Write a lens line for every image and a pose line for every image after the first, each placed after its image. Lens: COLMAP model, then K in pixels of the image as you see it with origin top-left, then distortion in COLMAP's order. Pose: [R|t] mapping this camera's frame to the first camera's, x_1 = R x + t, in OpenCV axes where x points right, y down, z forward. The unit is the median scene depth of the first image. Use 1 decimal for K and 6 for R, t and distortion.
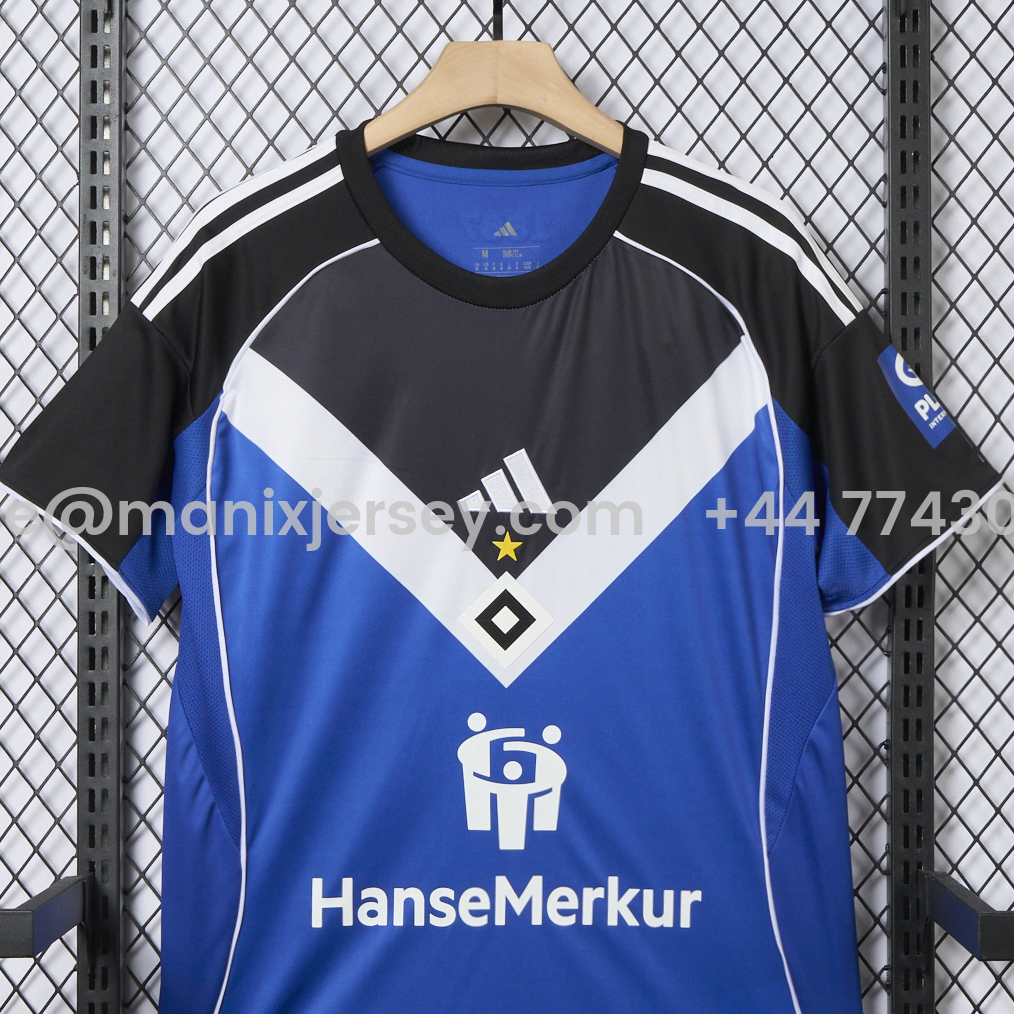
lens RADIAL K [[6653.0, 0, 505.1], [0, 6653.0, 501.4], [0, 0, 1]] dist [0.182819, 0.000000]
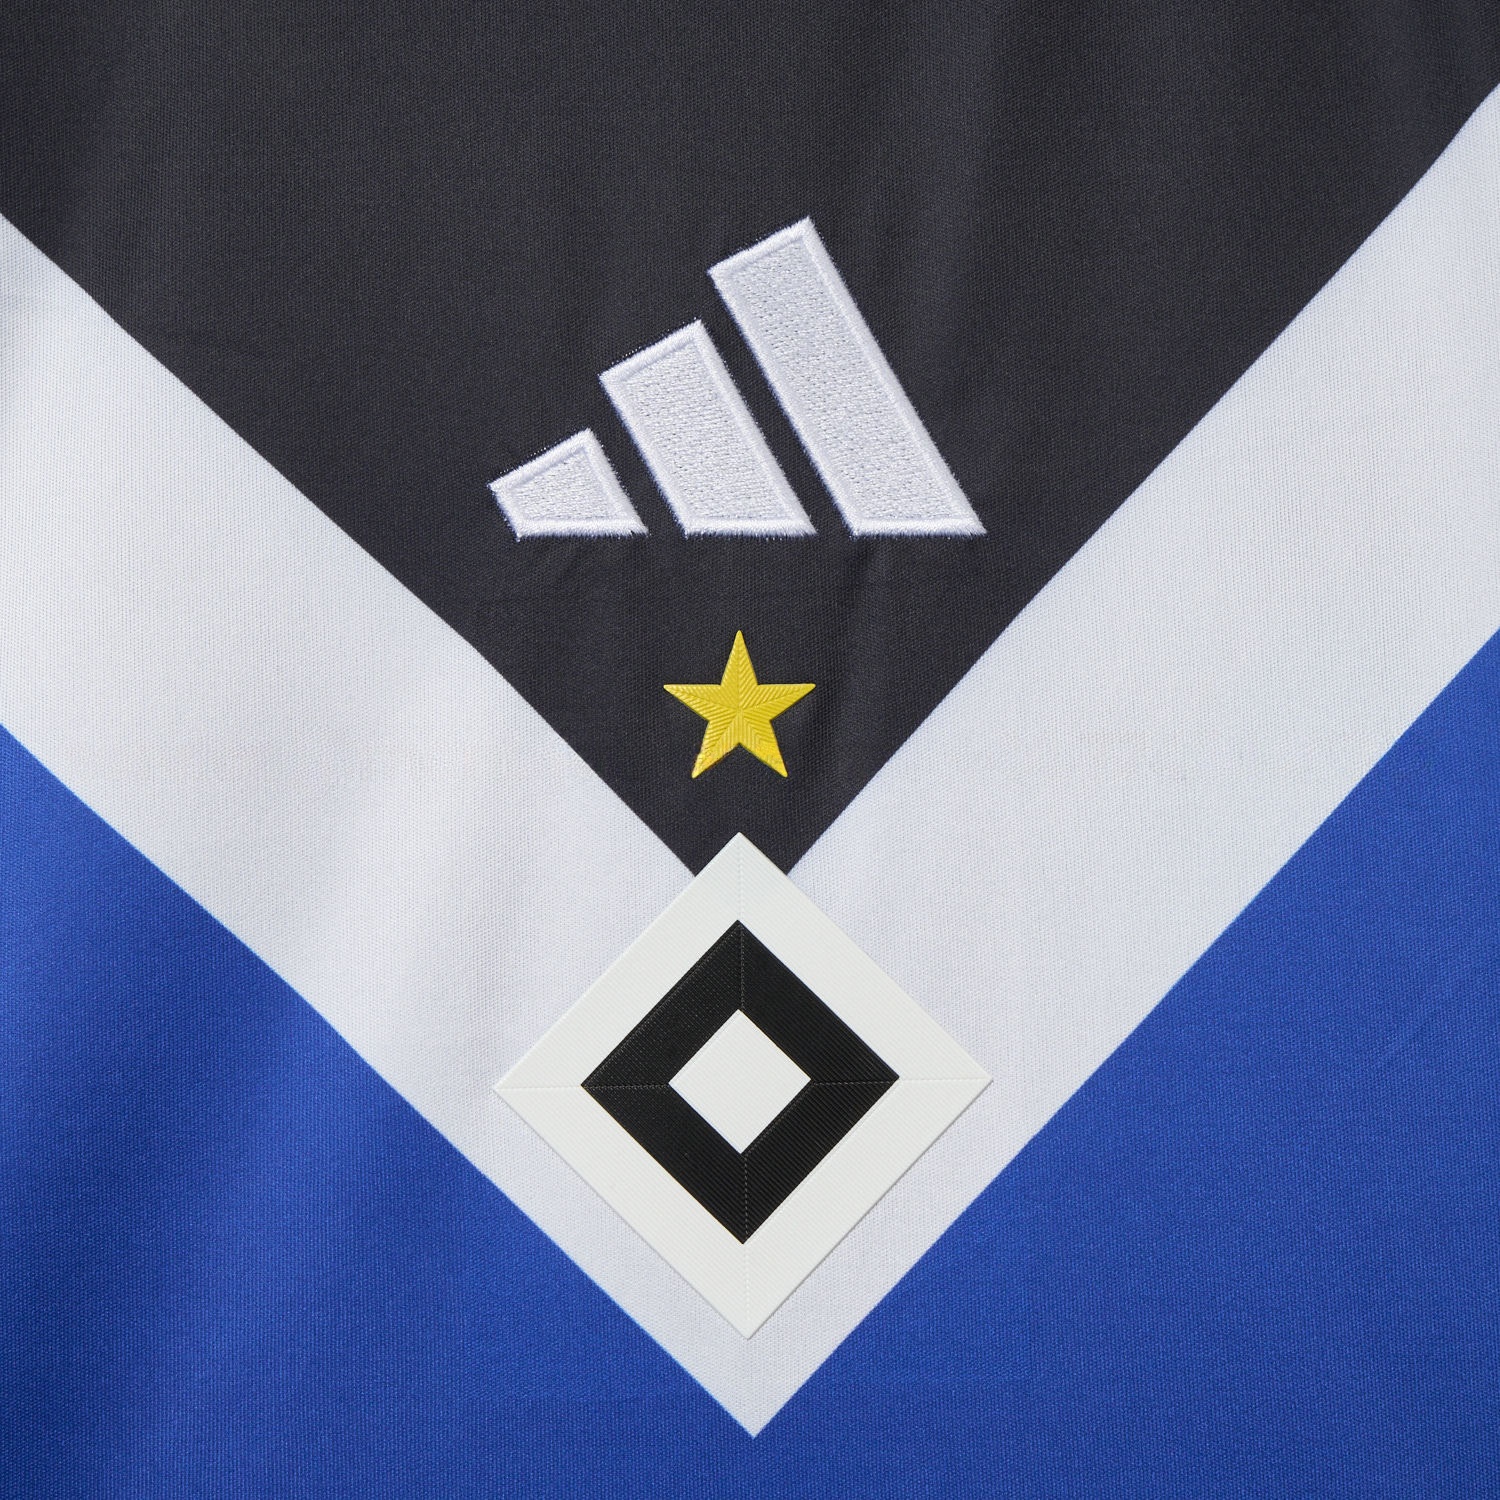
lens RADIAL K [[9841.7, 0, 750.3], [0, 9841.7, 749.8], [0, 0, 1]] dist [0.182819, 0.000000]
pose [[0.999603, -0.028142, -0.001161, 0.000956], [0.028120, 0.999480, -0.015798, 0.012569], [0.001605, 0.015759, 0.999875, 0.706663]]
